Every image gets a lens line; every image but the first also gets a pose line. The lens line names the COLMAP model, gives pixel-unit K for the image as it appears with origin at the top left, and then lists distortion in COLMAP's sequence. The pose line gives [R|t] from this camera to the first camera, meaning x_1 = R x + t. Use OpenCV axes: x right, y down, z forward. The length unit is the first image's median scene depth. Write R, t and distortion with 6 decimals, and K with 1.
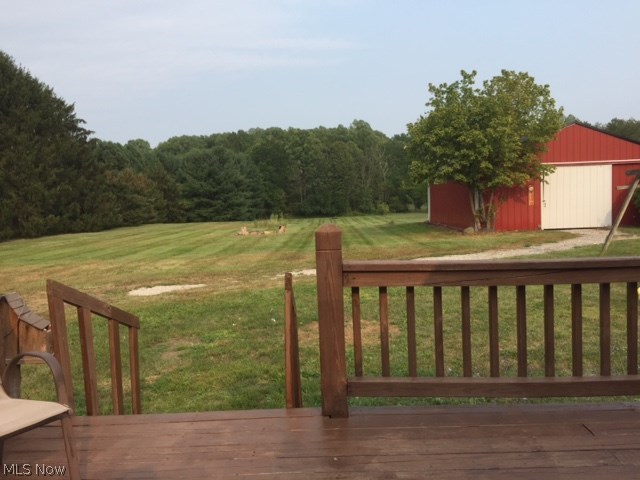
lens RADIAL K [[546.6, 0, 320.0], [0, 546.6, 240.0], [0, 0, 1]] dist [0.060209, -0.093522]
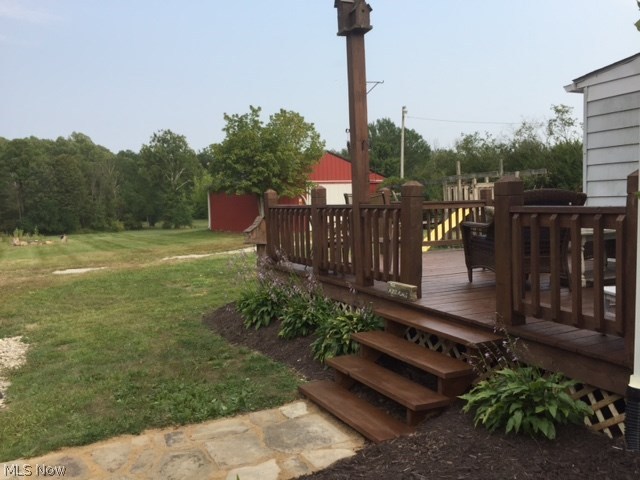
lens RADIAL K [[546.6, 0, 320.0], [0, 546.6, 240.0], [0, 0, 1]] dist [0.060209, -0.093522]
pose [[0.880302, -0.019734, 0.474003, -0.212030], [0.036265, 0.999010, -0.025759, 0.039902], [-0.473026, 0.039865, 0.880146, -0.177547]]
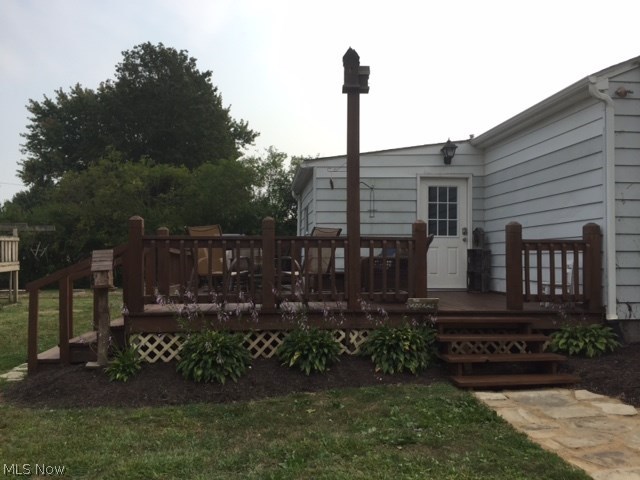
lens RADIAL K [[546.6, 0, 320.0], [0, 546.6, 240.0], [0, 0, 1]] dist [0.060209, -0.093522]
pose [[-0.141535, 0.078222, 0.986838, -0.345358], [0.100896, 0.992822, -0.064226, 0.036213], [-0.984778, 0.090478, -0.148412, 0.076943]]
